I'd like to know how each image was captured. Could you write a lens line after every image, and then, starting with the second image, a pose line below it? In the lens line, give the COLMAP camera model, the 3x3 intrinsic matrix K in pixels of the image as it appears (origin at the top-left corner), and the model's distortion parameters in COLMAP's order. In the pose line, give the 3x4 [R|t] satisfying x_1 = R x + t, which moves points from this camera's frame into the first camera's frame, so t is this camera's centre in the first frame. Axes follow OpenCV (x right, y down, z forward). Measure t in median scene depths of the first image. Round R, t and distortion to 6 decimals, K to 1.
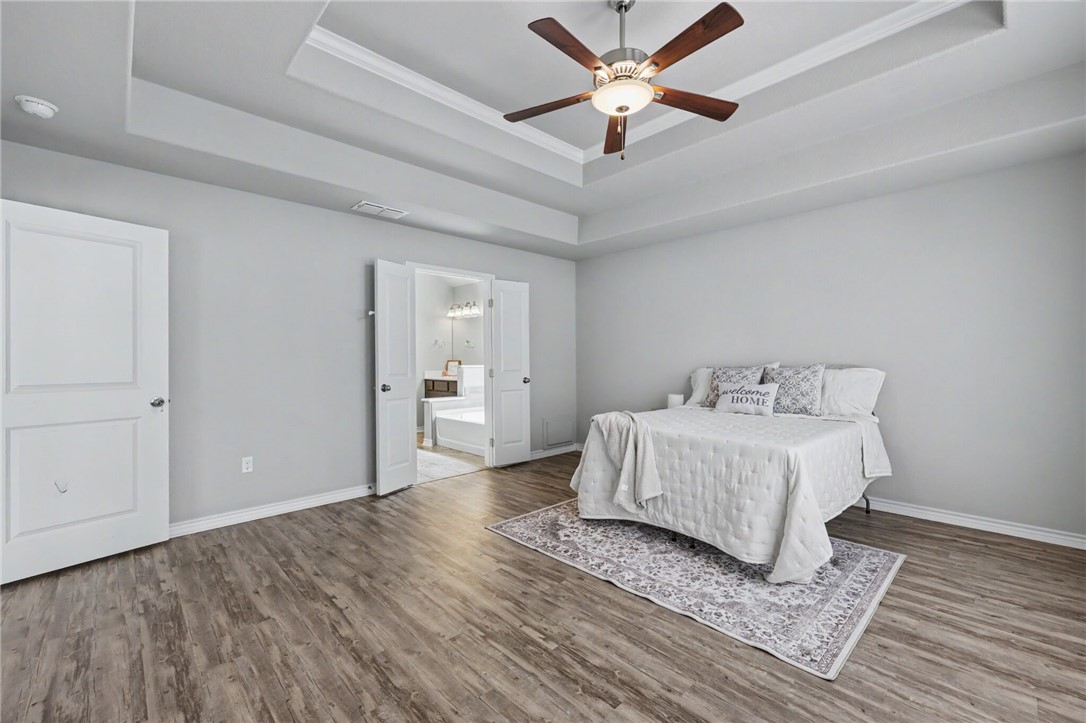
lens RADIAL K [[449.0, 0, 557.5], [0, 449.0, 354.5], [0, 0, 1]] dist [0.005792, -0.001747]
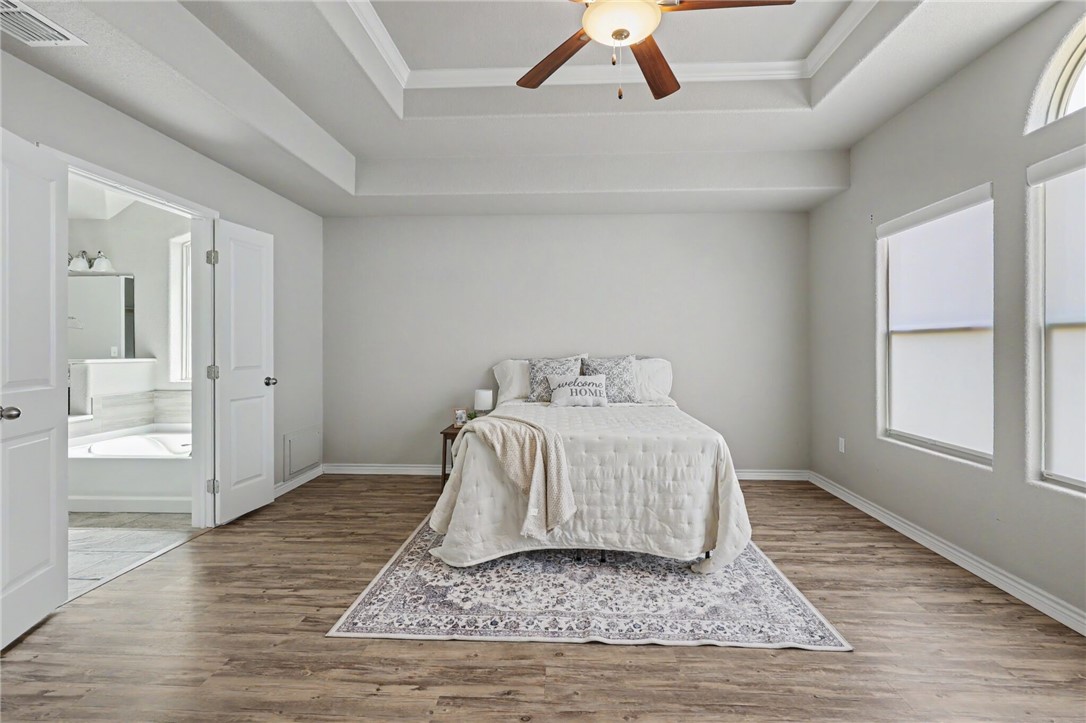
lens RADIAL K [[449.0, 0, 550.2], [0, 449.0, 346.2], [0, 0, 1]] dist [0.005792, -0.001747]
pose [[0.734102, 0.009828, 0.678969, -0.416968], [-0.010973, 0.999936, -0.002610, 0.004087], [-0.678951, -0.005535, 0.734163, 0.441850]]
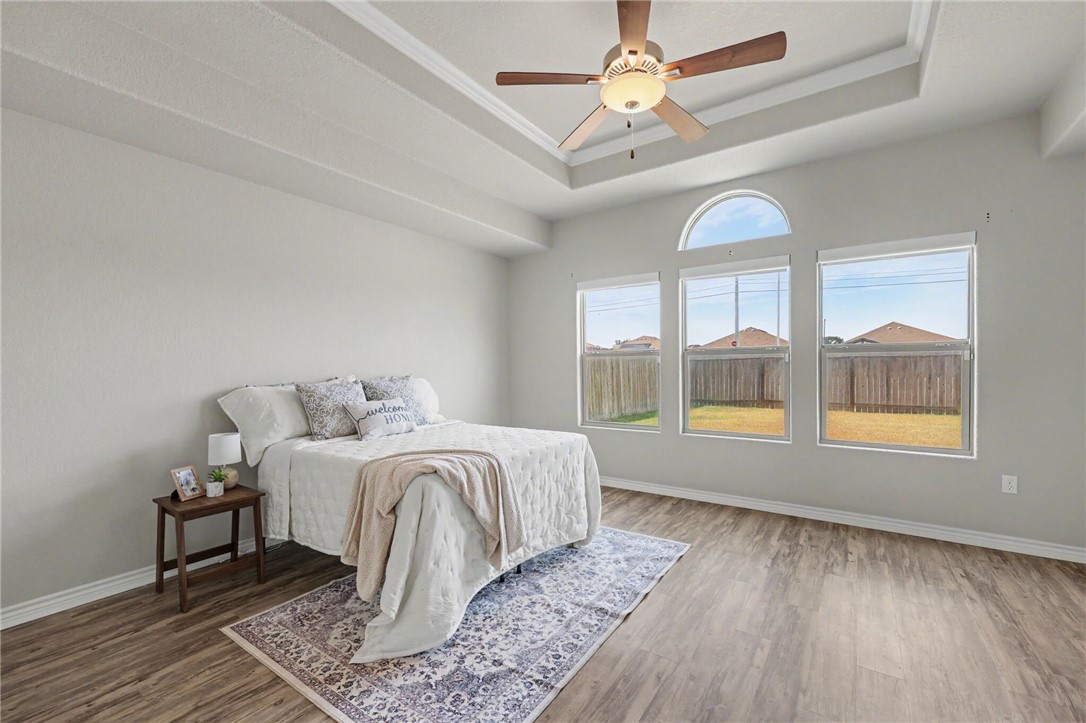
lens RADIAL K [[449.0, 0, 547.2], [0, 449.0, 372.7], [0, 0, 1]] dist [0.005792, -0.001747]
pose [[-0.181711, -0.006446, 0.983331, -0.660810], [0.003312, 0.999969, 0.007167, 0.011184], [-0.983346, 0.004559, -0.181684, 1.182857]]
